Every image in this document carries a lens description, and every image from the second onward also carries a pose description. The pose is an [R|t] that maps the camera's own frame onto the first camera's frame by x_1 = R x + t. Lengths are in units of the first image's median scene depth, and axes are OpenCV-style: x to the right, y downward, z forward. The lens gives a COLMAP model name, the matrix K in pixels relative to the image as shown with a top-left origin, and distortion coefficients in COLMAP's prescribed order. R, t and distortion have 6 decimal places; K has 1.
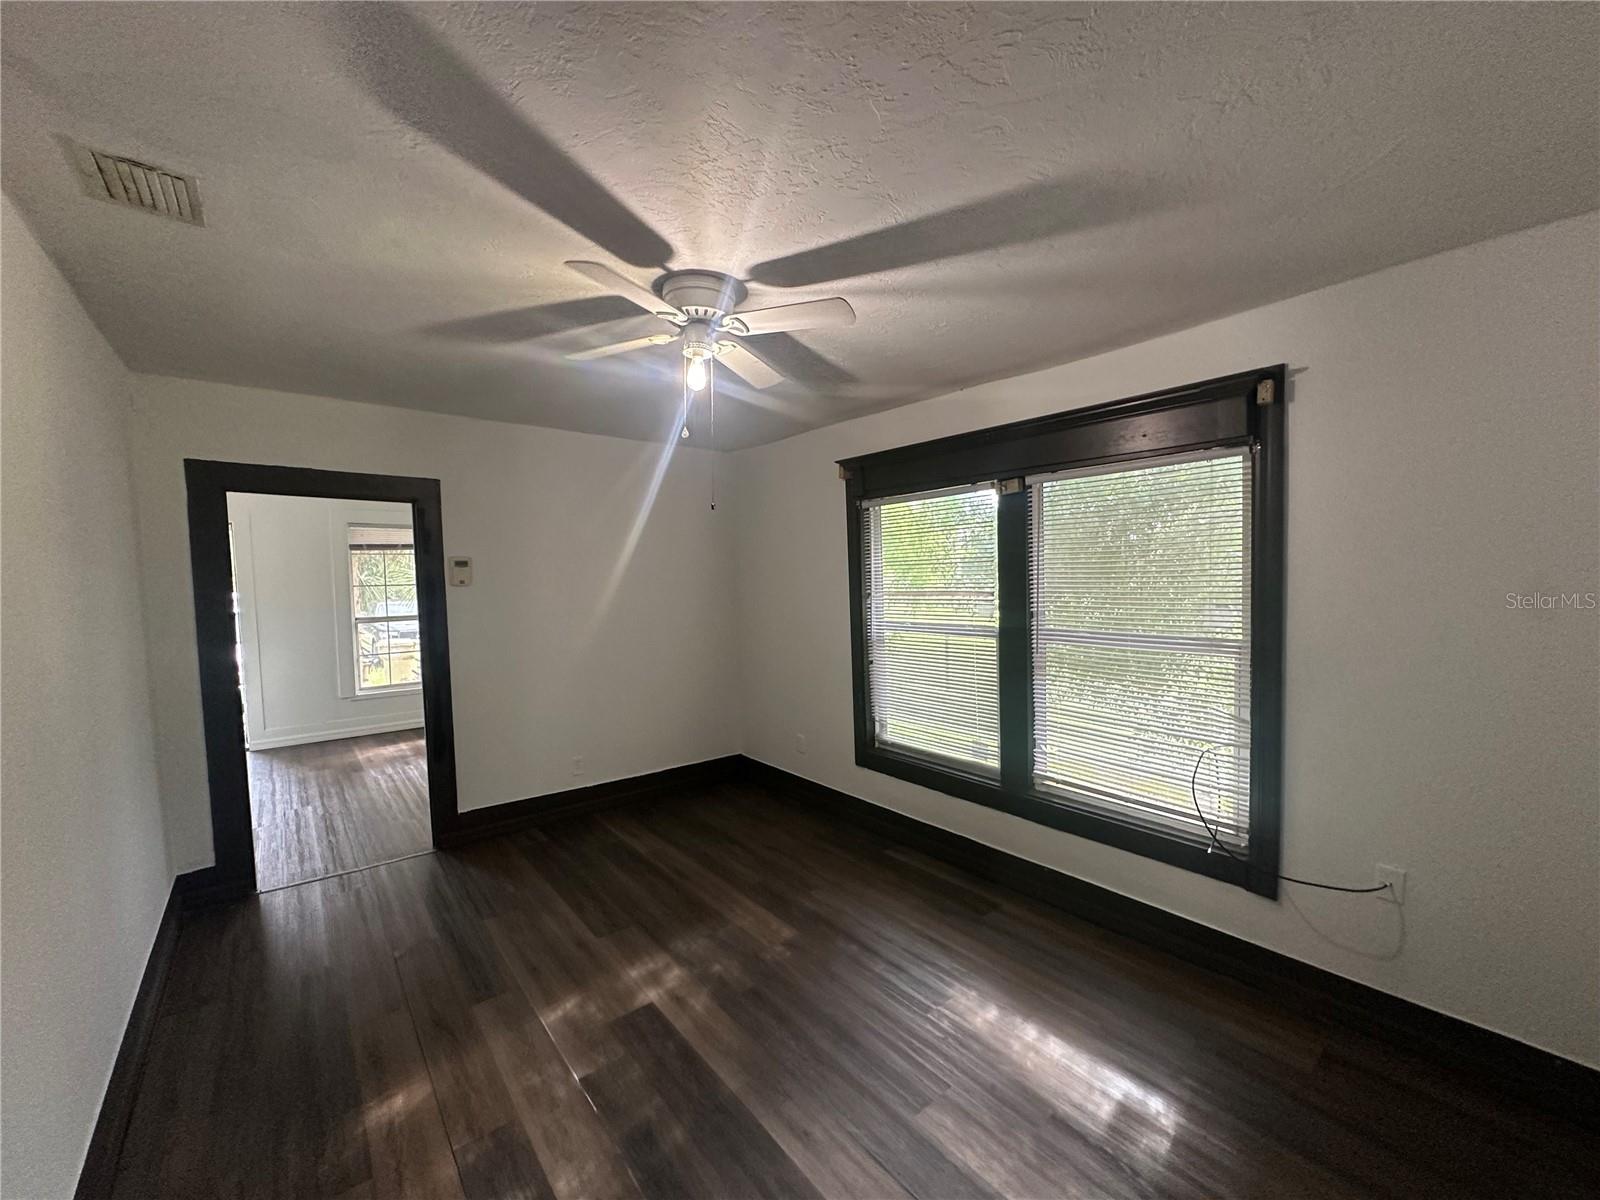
lens RADIAL K [[637.3, 0, 801.2], [0, 637.3, 601.6], [0, 0, 1]] dist [-0.006334, -0.000141]
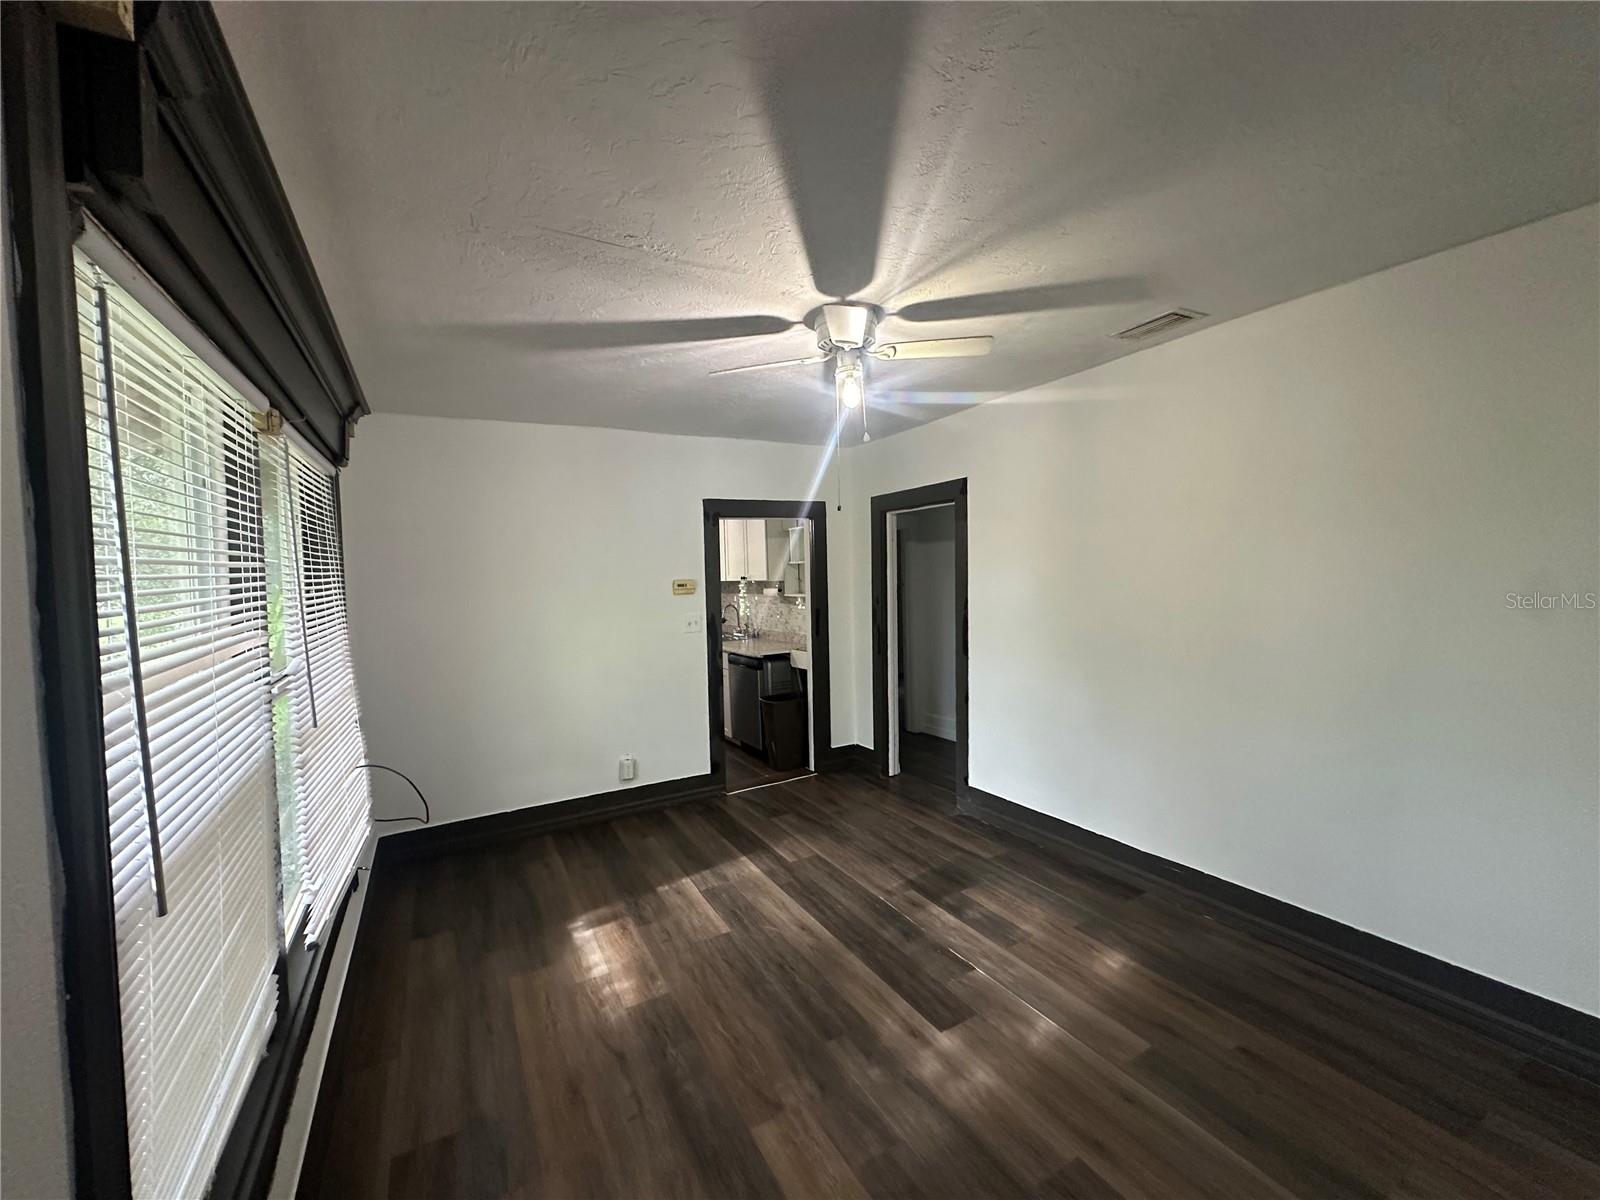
lens RADIAL K [[637.3, 0, 800.4], [0, 637.3, 596.2], [0, 0, 1]] dist [-0.006334, -0.000141]
pose [[-0.984113, 0.046241, 0.171418, -0.231453], [0.061540, 0.994476, 0.085035, -0.079270], [-0.166539, 0.094233, -0.981522, 1.956608]]
